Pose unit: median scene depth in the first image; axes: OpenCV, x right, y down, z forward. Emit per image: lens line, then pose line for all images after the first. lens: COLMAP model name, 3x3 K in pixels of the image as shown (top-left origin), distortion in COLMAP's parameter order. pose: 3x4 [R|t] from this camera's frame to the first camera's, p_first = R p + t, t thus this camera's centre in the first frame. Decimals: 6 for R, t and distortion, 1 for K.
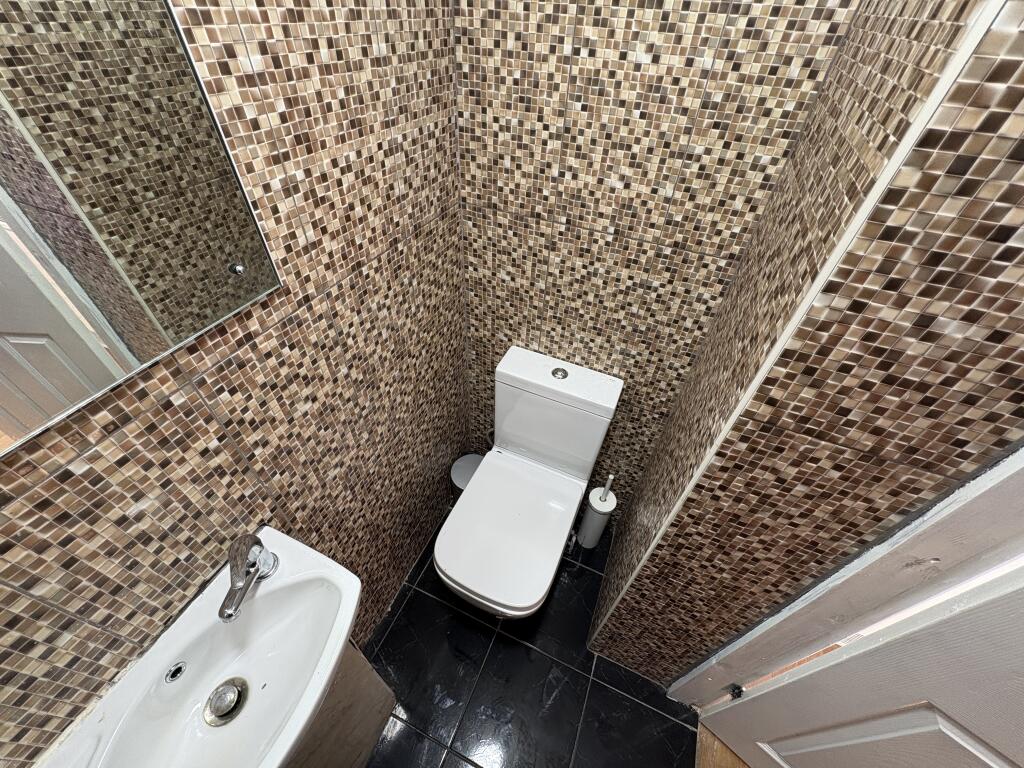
lens RADIAL K [[407.5, 0, 512.6], [0, 407.5, 384.5], [0, 0, 1]] dist [0.000070, 0.000125]
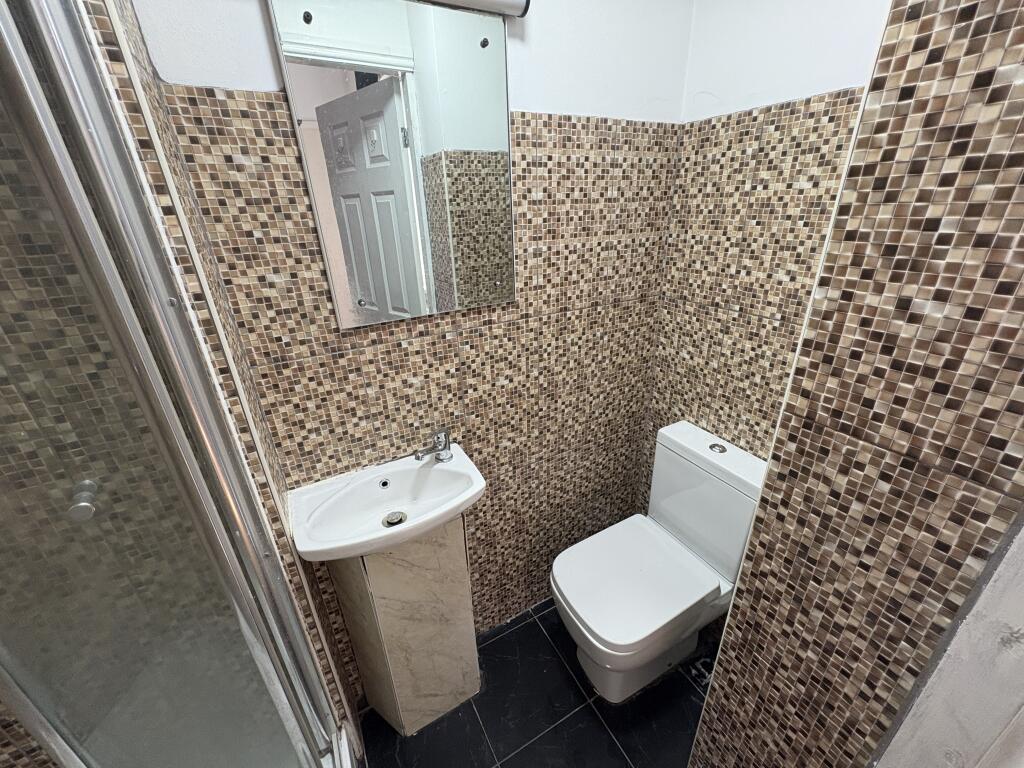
lens RADIAL K [[407.5, 0, 512.5], [0, 407.5, 383.5], [0, 0, 1]] dist [0.000070, 0.000125]
pose [[0.789378, 0.184315, -0.585585, 0.508650], [-0.375176, 0.899851, -0.222512, 0.457840], [0.485927, 0.395344, 0.779473, -0.248195]]
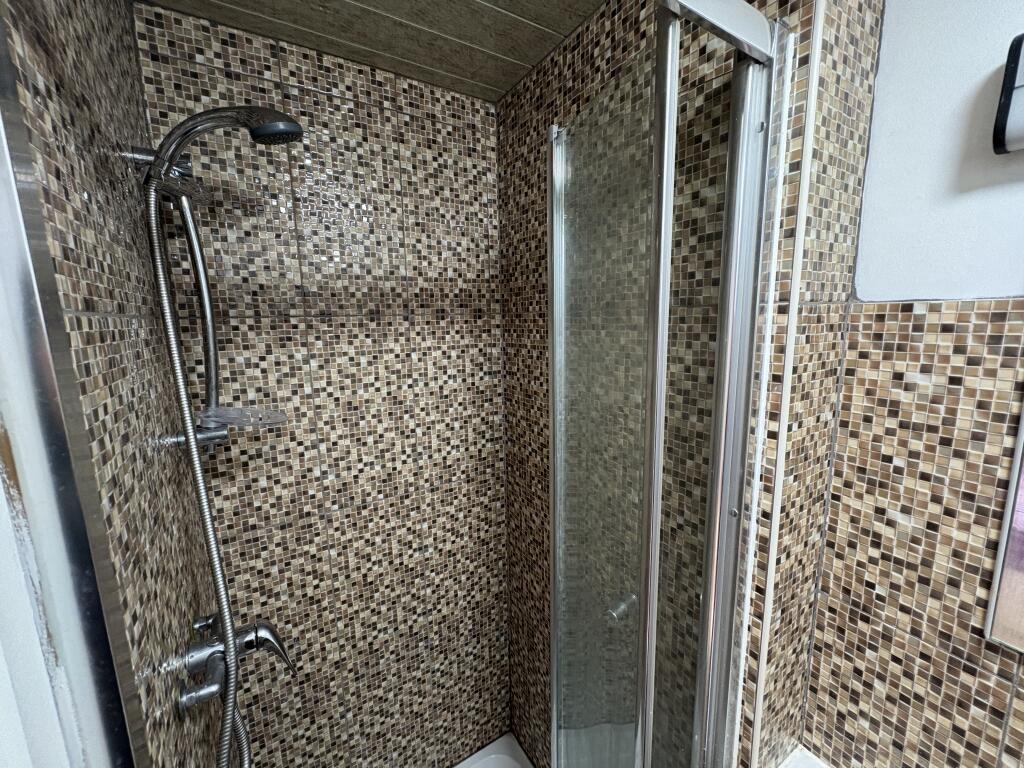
lens RADIAL K [[407.5, 0, 512.6], [0, 407.5, 384.2], [0, 0, 1]] dist [0.000070, 0.000125]
pose [[-0.580289, 0.099310, -0.808333, 0.370561], [-0.568834, 0.660884, 0.489551, 0.009694], [0.582831, 0.743889, -0.327013, -0.191284]]
